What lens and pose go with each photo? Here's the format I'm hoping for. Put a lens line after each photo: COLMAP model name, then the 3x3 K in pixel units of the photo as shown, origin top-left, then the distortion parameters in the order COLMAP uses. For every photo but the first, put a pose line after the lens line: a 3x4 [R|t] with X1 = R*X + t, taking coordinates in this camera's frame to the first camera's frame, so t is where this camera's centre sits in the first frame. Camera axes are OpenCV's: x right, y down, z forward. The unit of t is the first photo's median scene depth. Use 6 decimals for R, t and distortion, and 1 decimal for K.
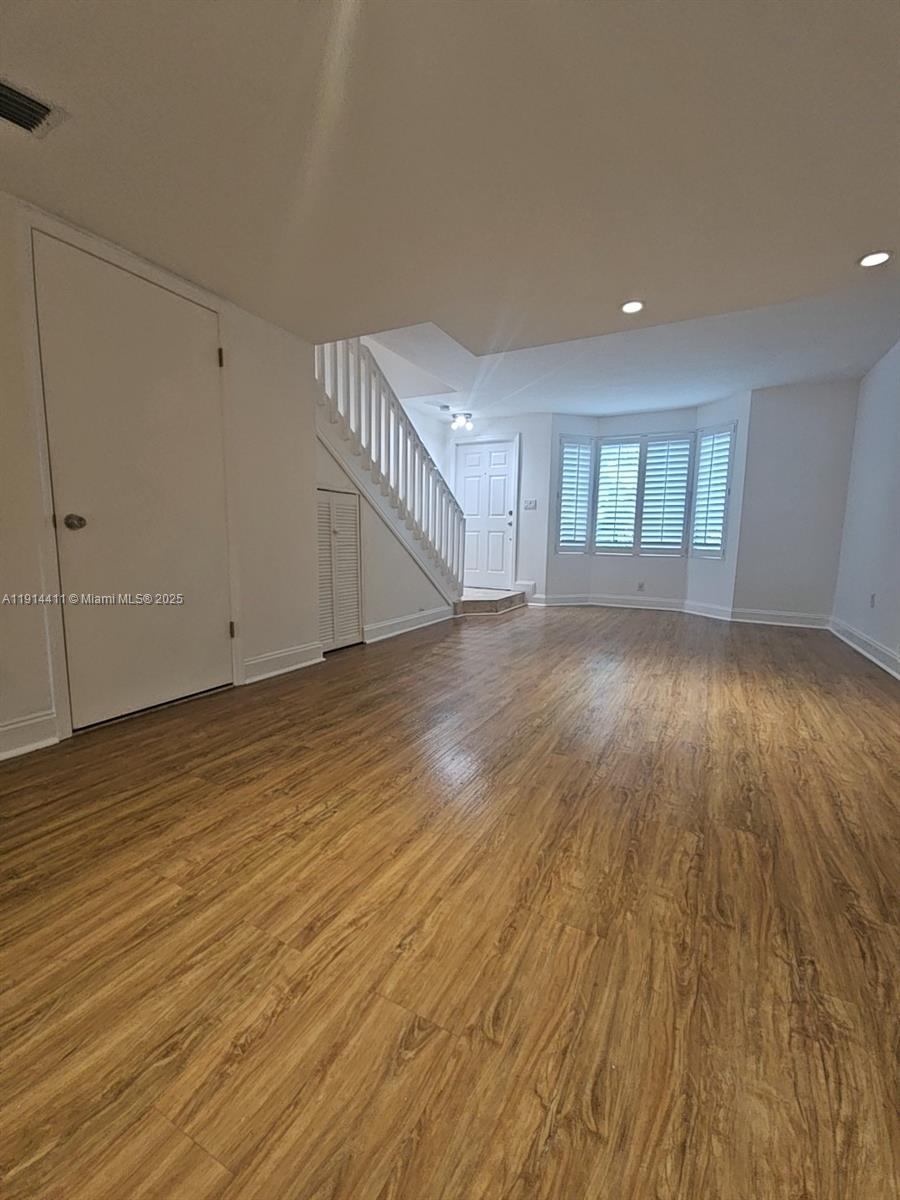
lens RADIAL K [[490.4, 0, 450.2], [0, 490.4, 597.3], [0, 0, 1]] dist [0.000074, -0.000927]
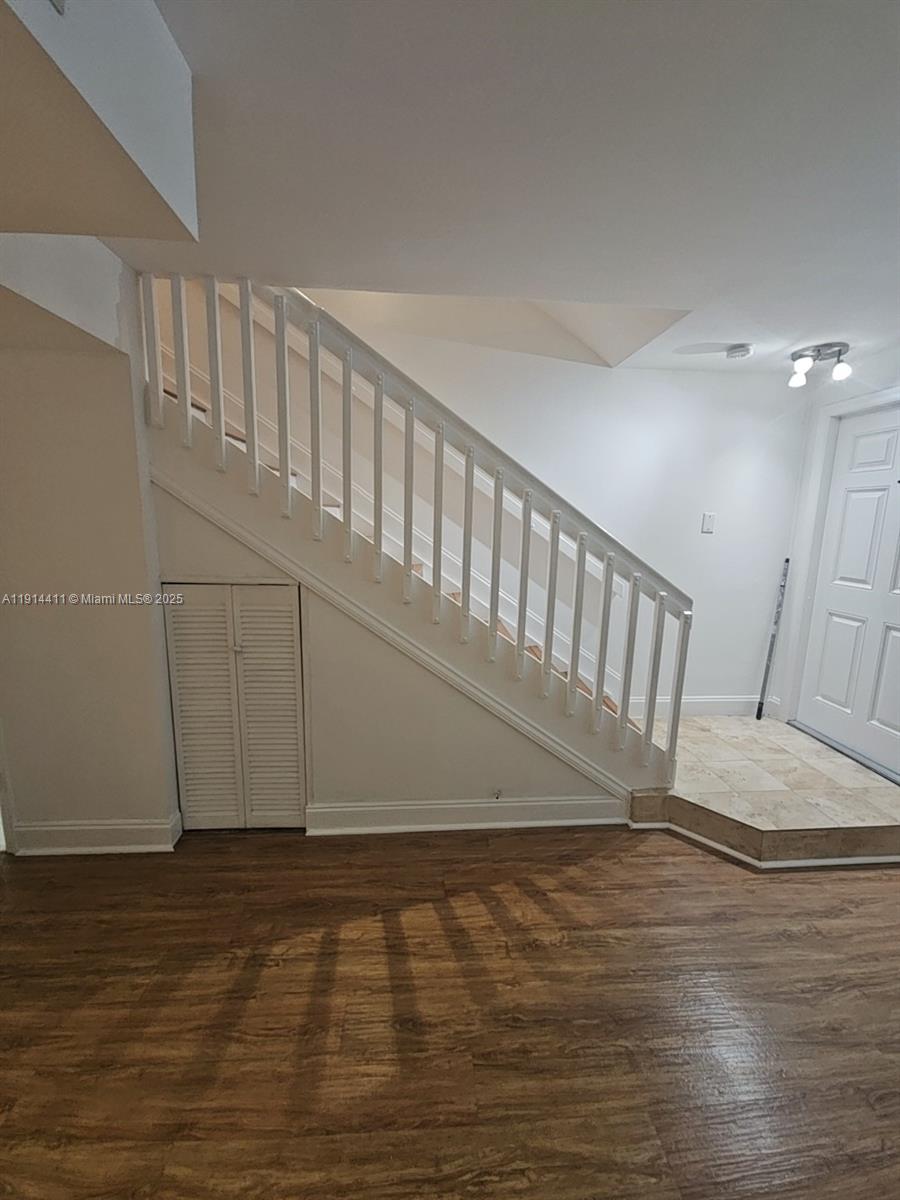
lens RADIAL K [[490.4, 0, 443.8], [0, 490.4, 601.3], [0, 0, 1]] dist [0.000074, -0.000927]
pose [[0.530802, 0.149331, -0.834236, 0.515928], [-0.119005, 0.987734, 0.101088, -0.368682], [0.839099, 0.045620, 0.542063, 1.143819]]
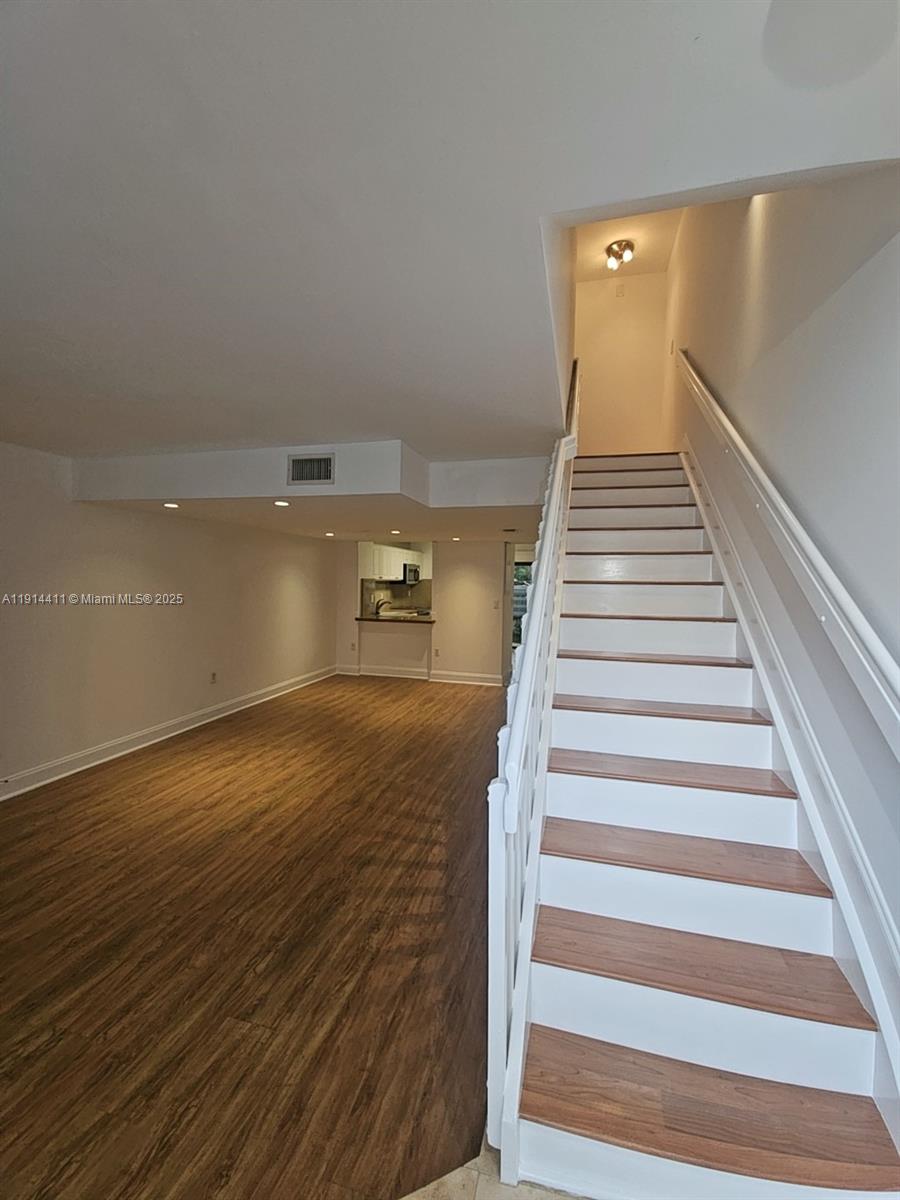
lens RADIAL K [[490.4, 0, 452.2], [0, 490.4, 595.5], [0, 0, 1]] dist [0.000074, -0.000927]
pose [[-0.975241, -0.023909, -0.219847, 0.182963], [-0.058223, 0.986824, 0.150957, -0.523368], [0.213341, 0.160020, -0.963784, 2.291935]]
